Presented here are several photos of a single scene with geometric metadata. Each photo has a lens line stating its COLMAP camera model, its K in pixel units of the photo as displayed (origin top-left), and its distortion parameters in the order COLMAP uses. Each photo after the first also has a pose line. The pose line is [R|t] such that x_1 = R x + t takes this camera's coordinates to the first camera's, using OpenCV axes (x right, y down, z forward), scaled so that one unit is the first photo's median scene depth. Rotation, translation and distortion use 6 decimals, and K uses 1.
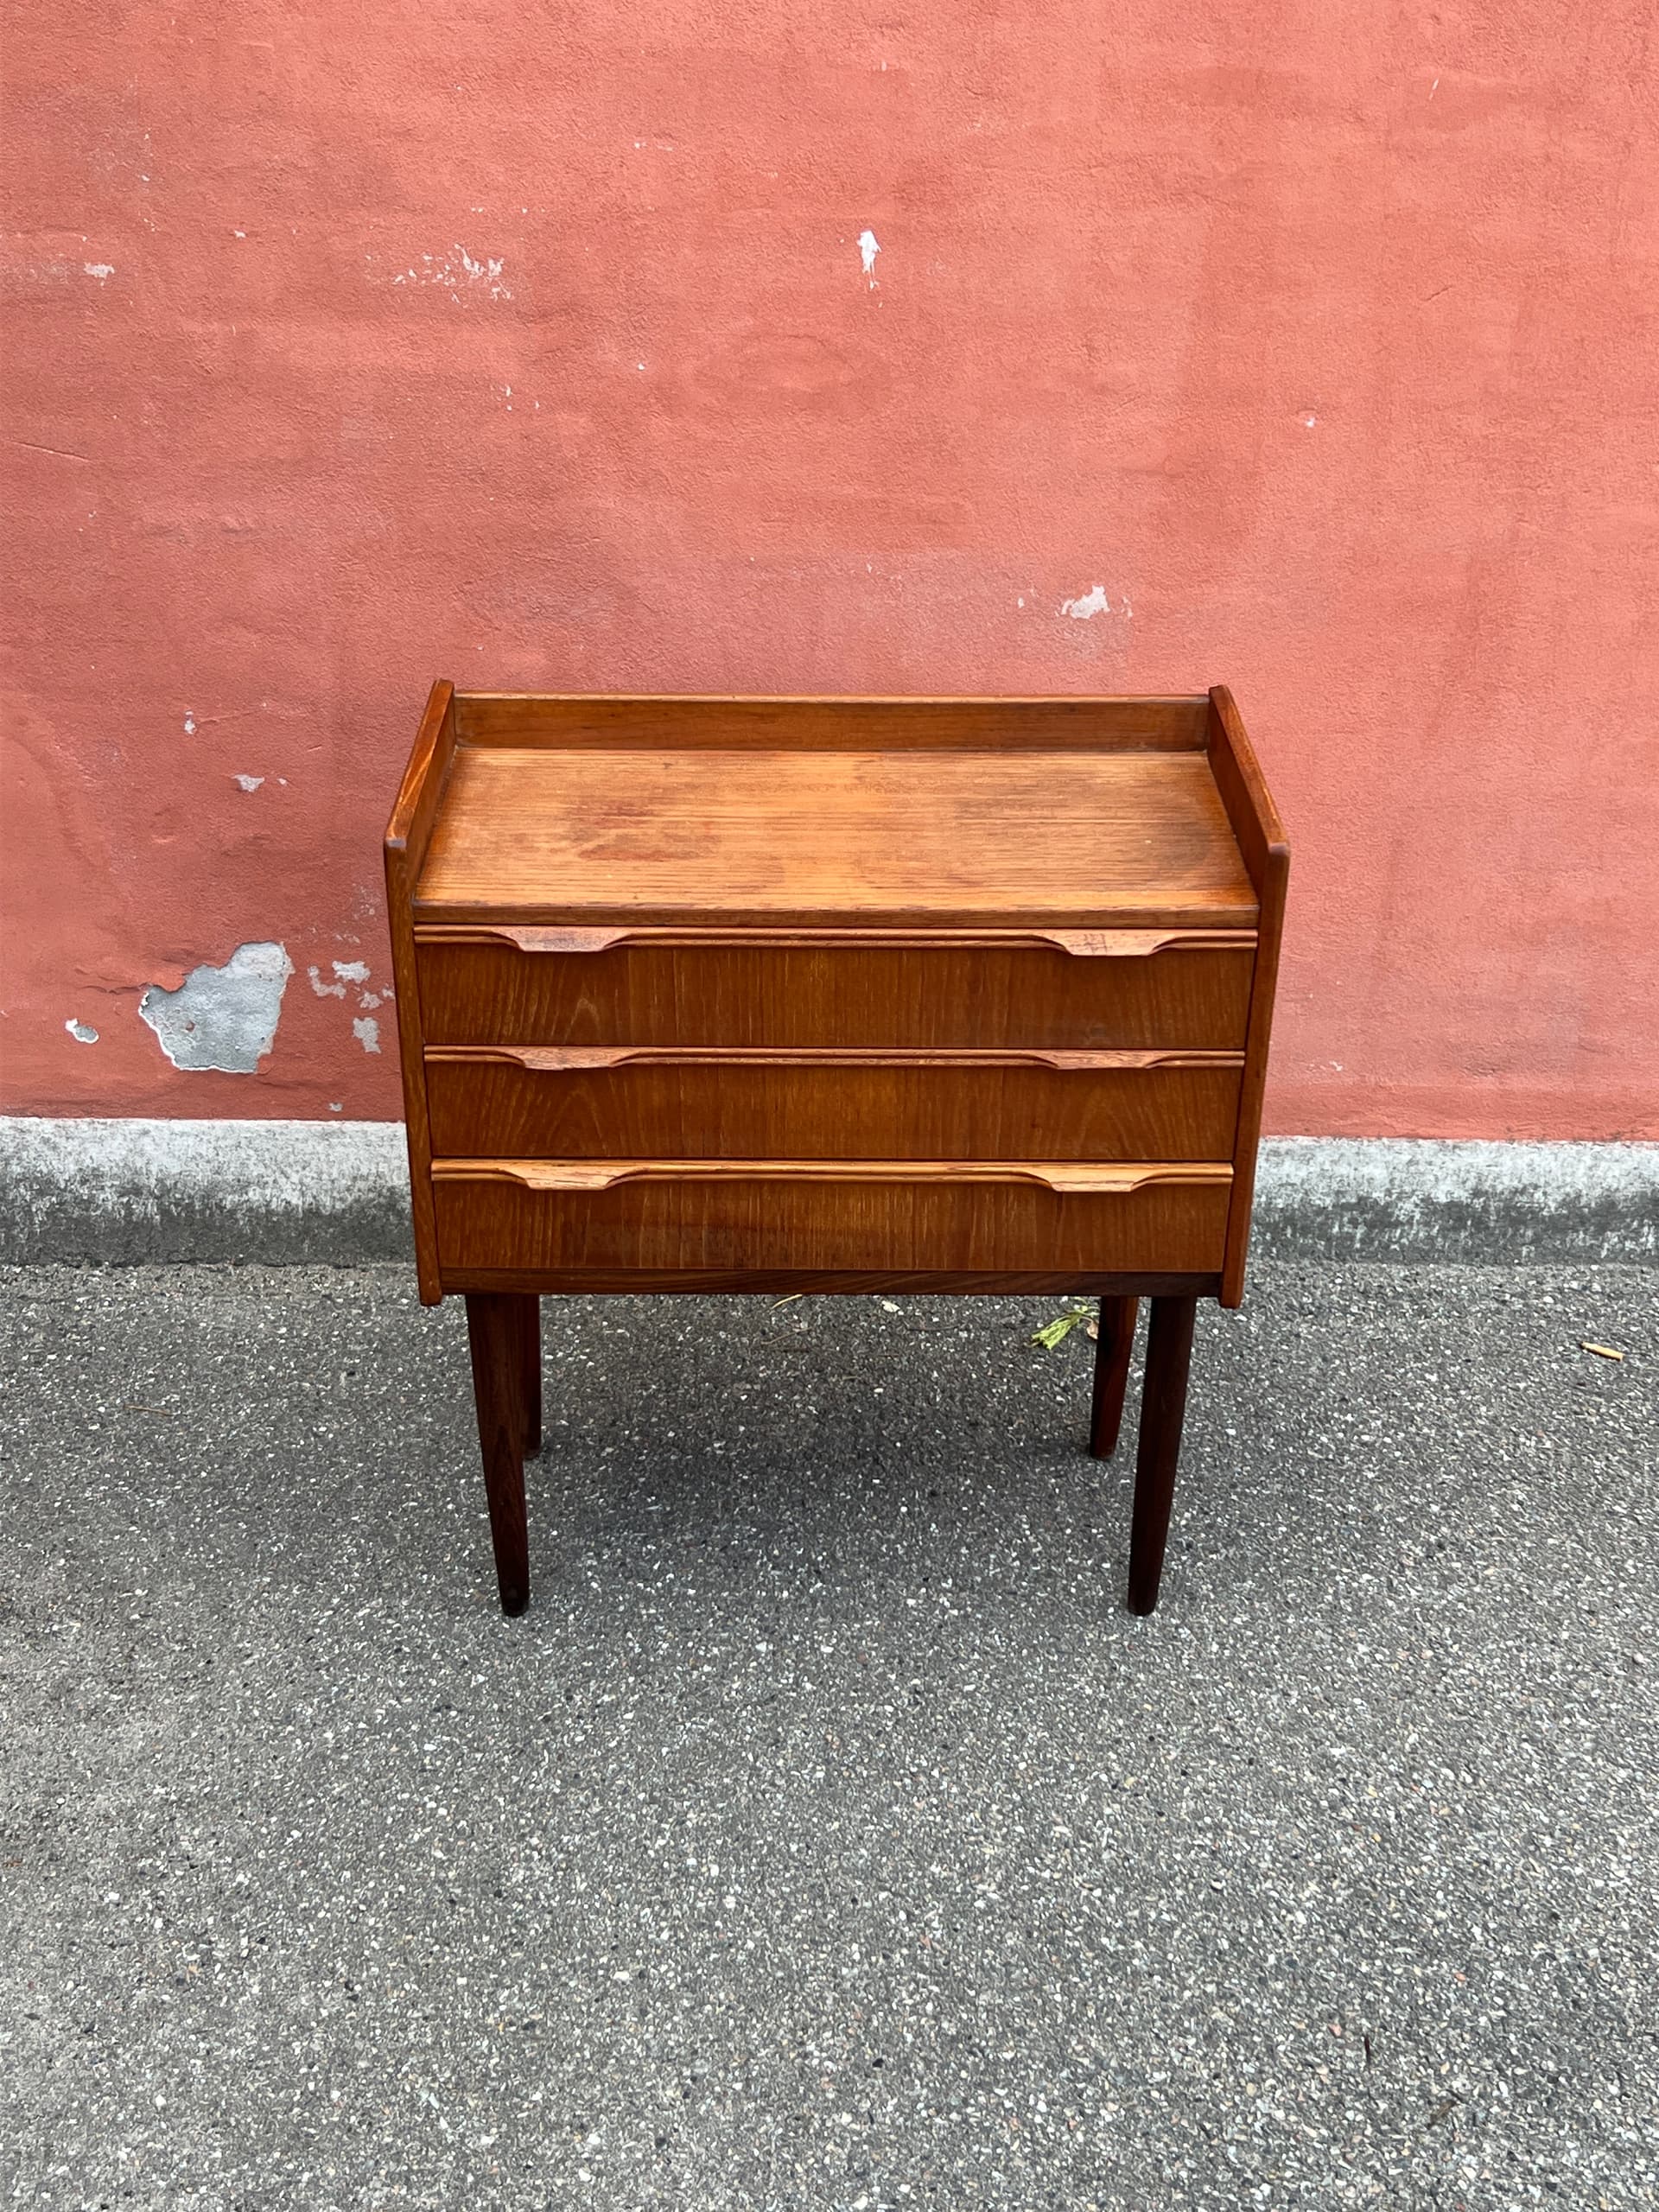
lens RADIAL K [[2590.6, 0, 827.9], [0, 2590.6, 1095.1], [0, 0, 1]] dist [0.167265, -0.507164]
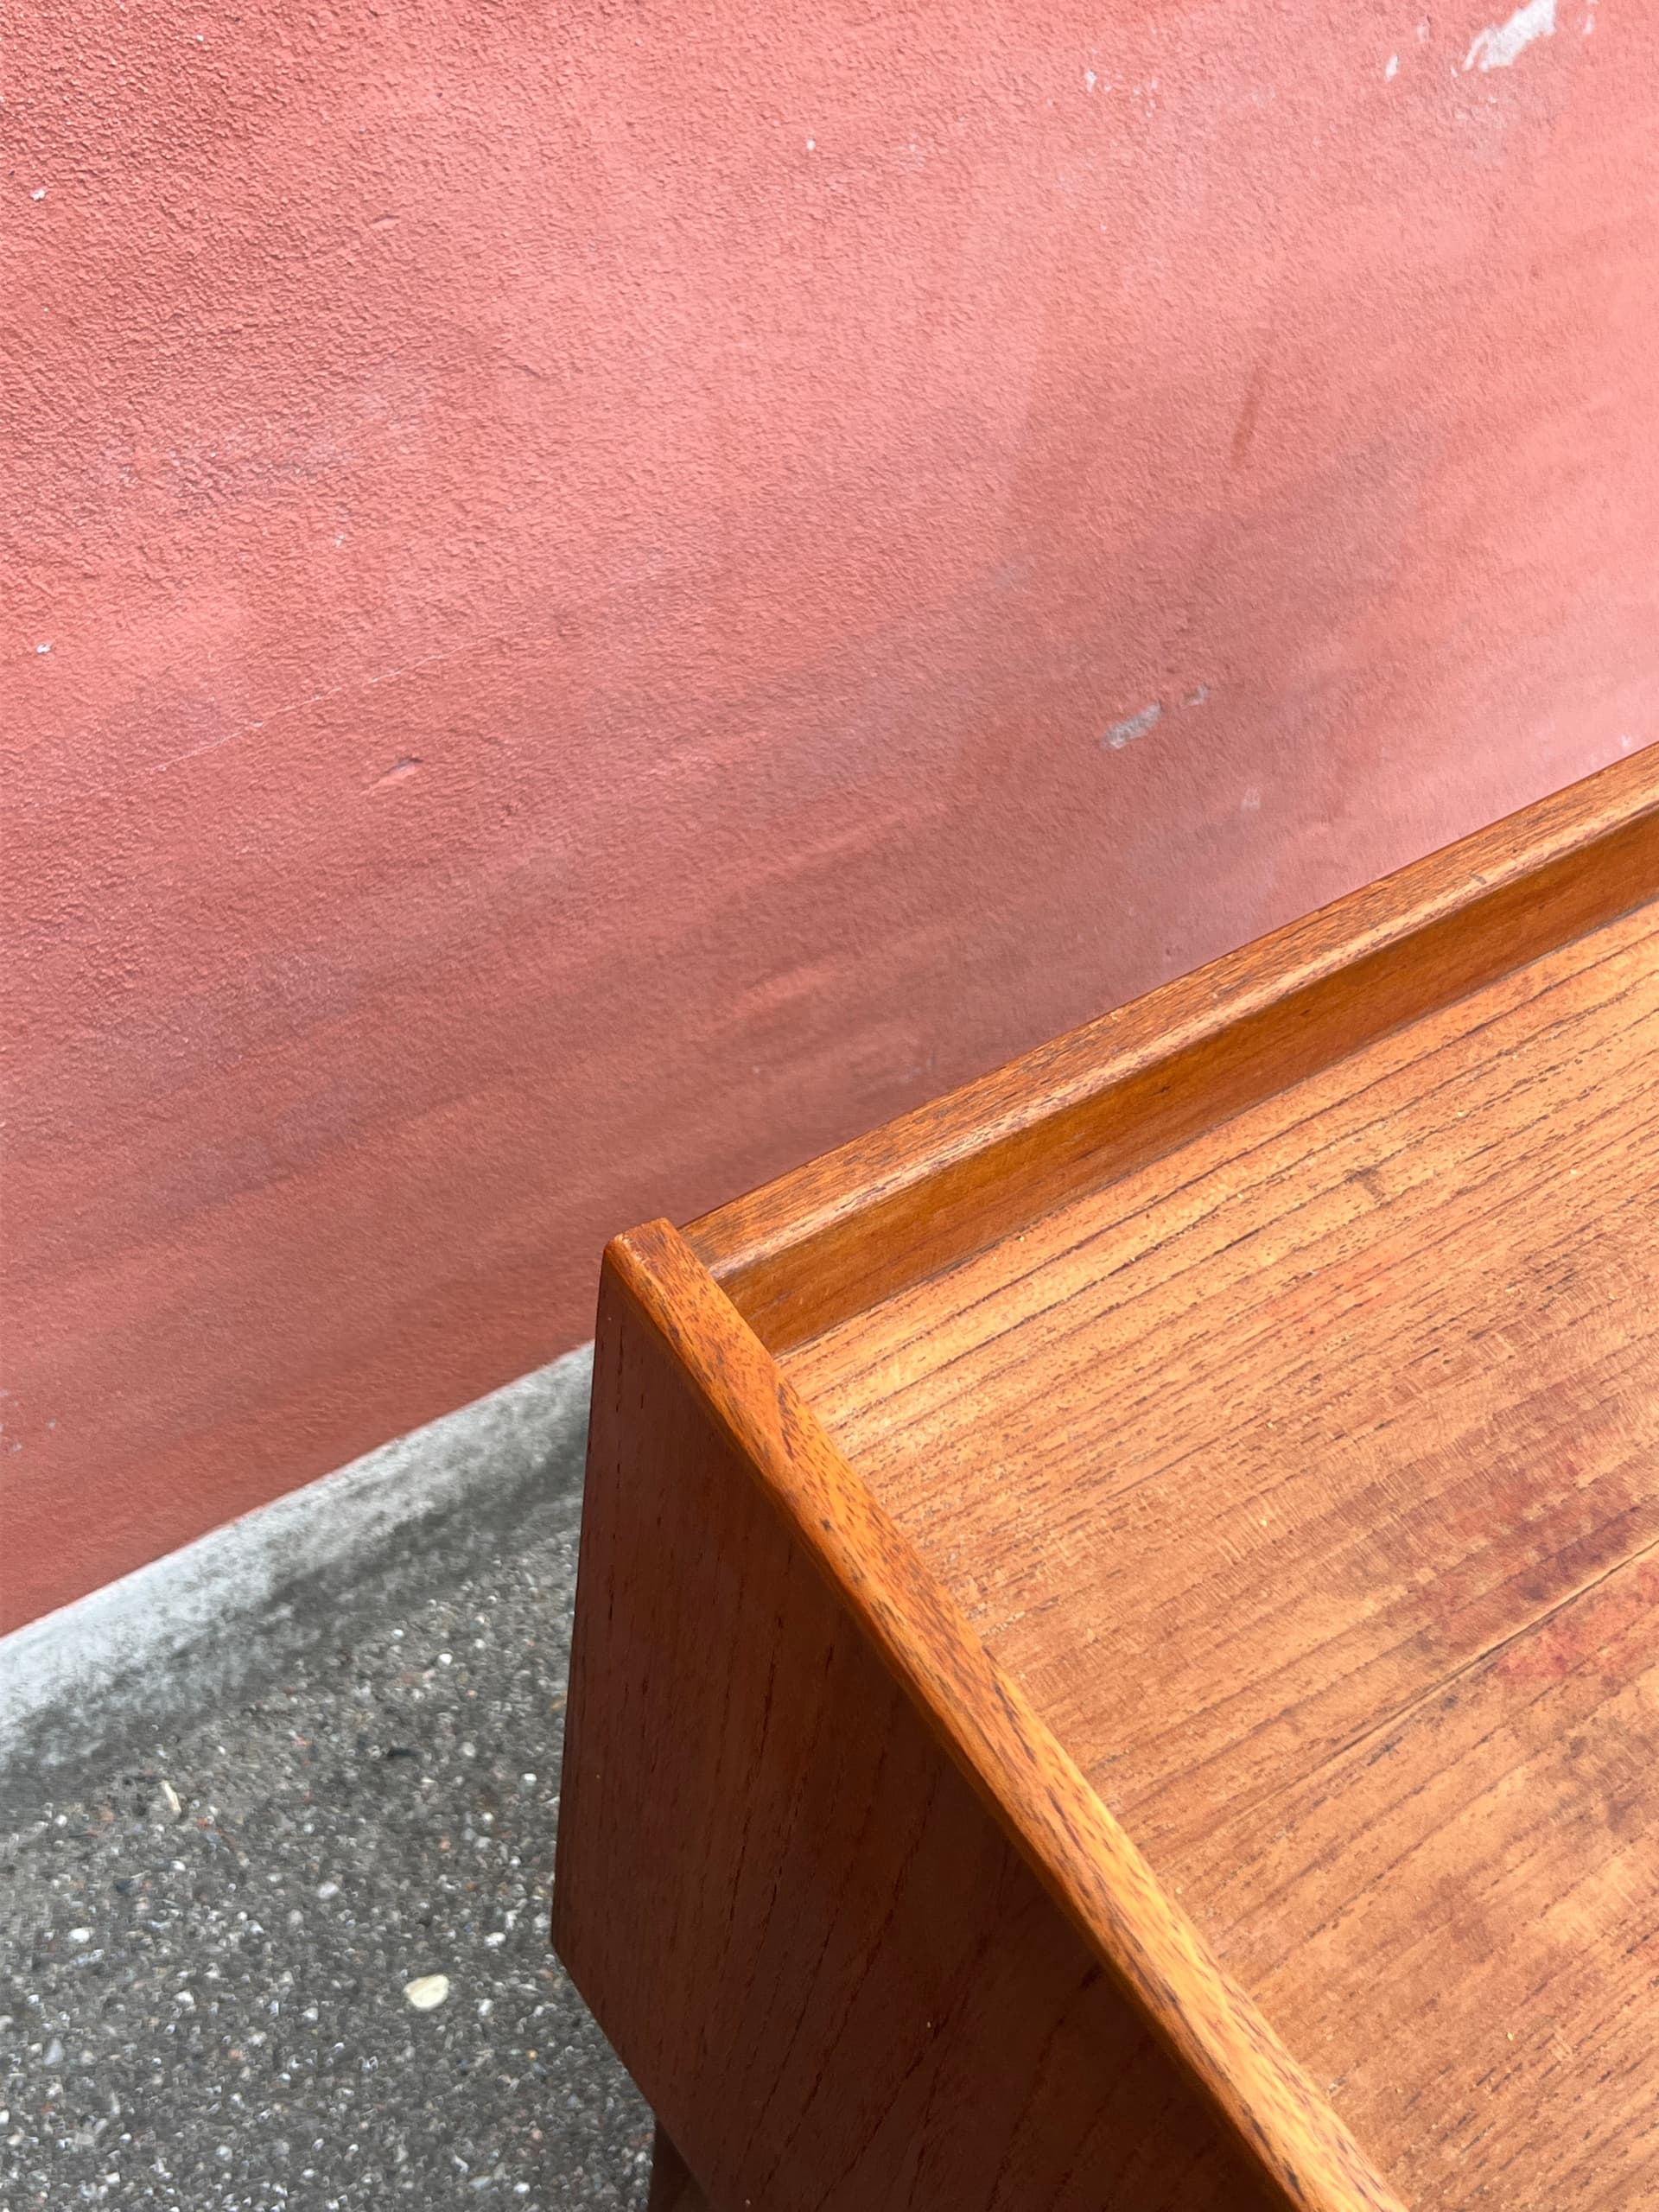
lens RADIAL K [[2636.3, 0, 824.2], [0, 2636.3, 1111.3], [0, 0, 1]] dist [0.124353, -0.311794]
pose [[0.828877, -0.395639, 0.395516, -0.210202], [0.190431, 0.864317, 0.465503, -0.262078], [-0.526022, -0.310526, 0.791754, 0.719529]]
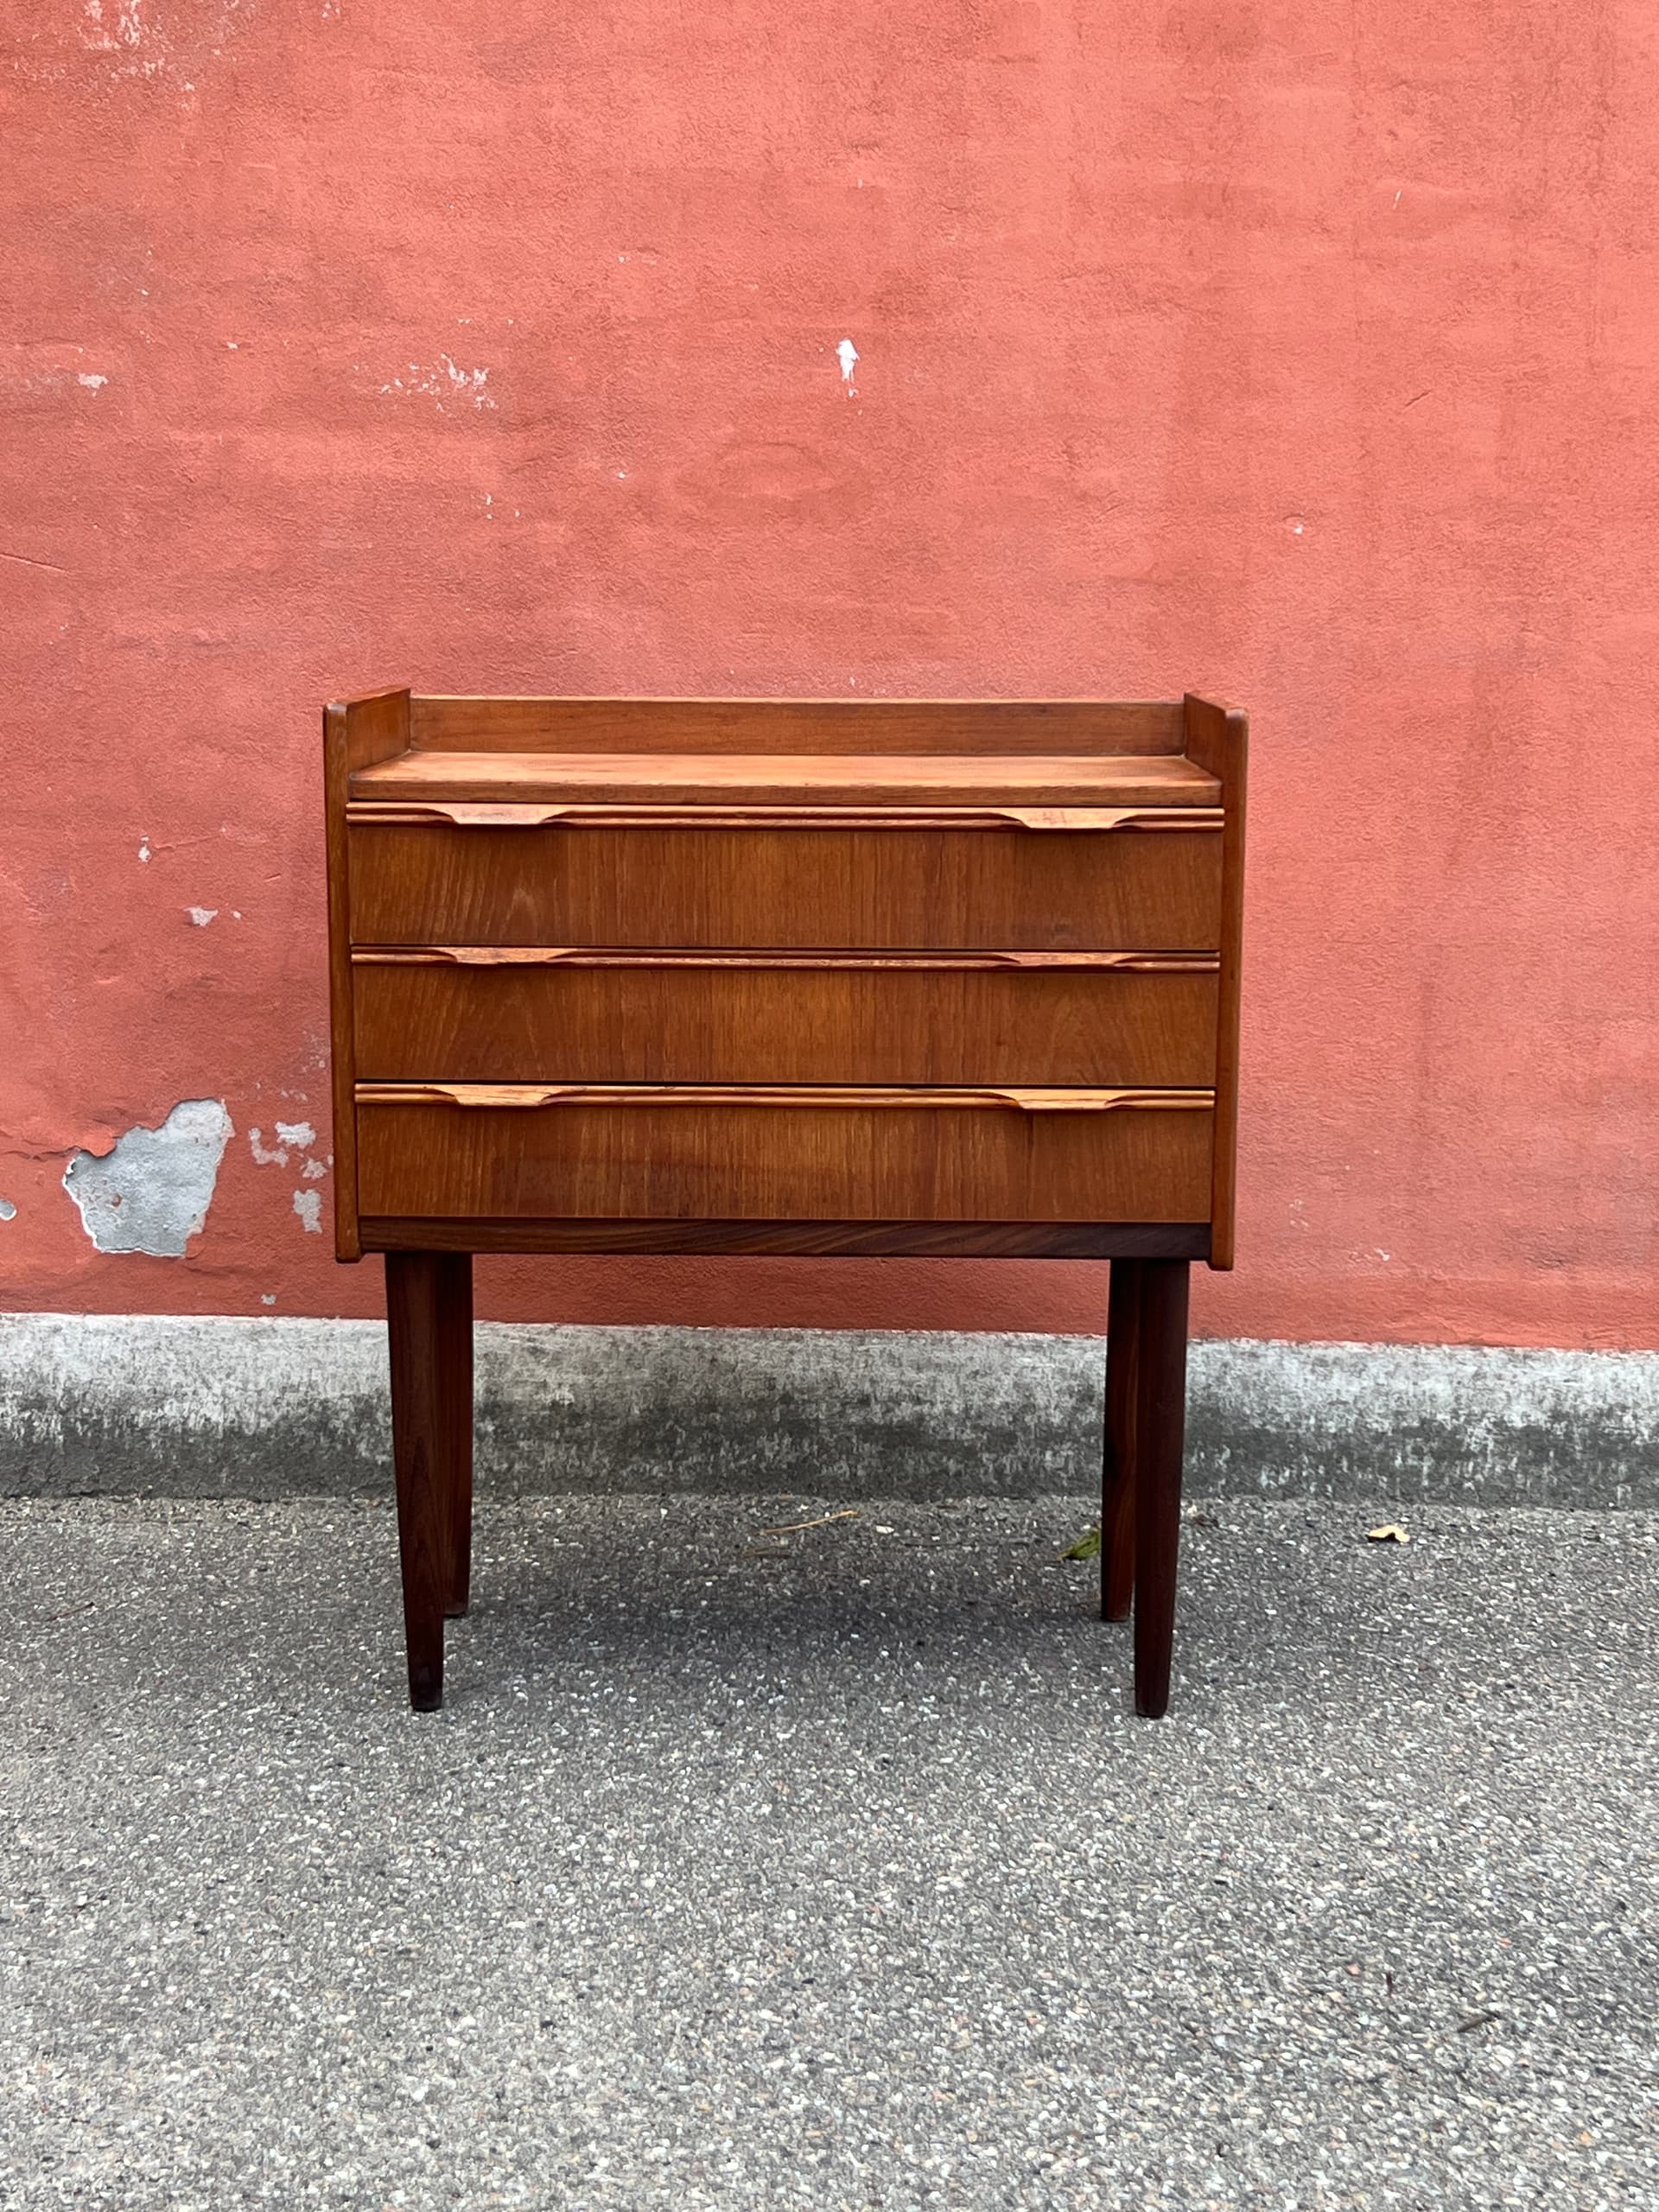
lens RADIAL K [[3172.2, 0, 826.8], [0, 3172.2, 1106.2], [0, 0, 1]] dist [0.186249, -0.615797]
pose [[0.999344, -0.002092, -0.036151, 0.050198], [-0.010623, 0.937472, -0.347898, 0.368734], [0.034618, 0.348053, 0.936835, -0.057259]]
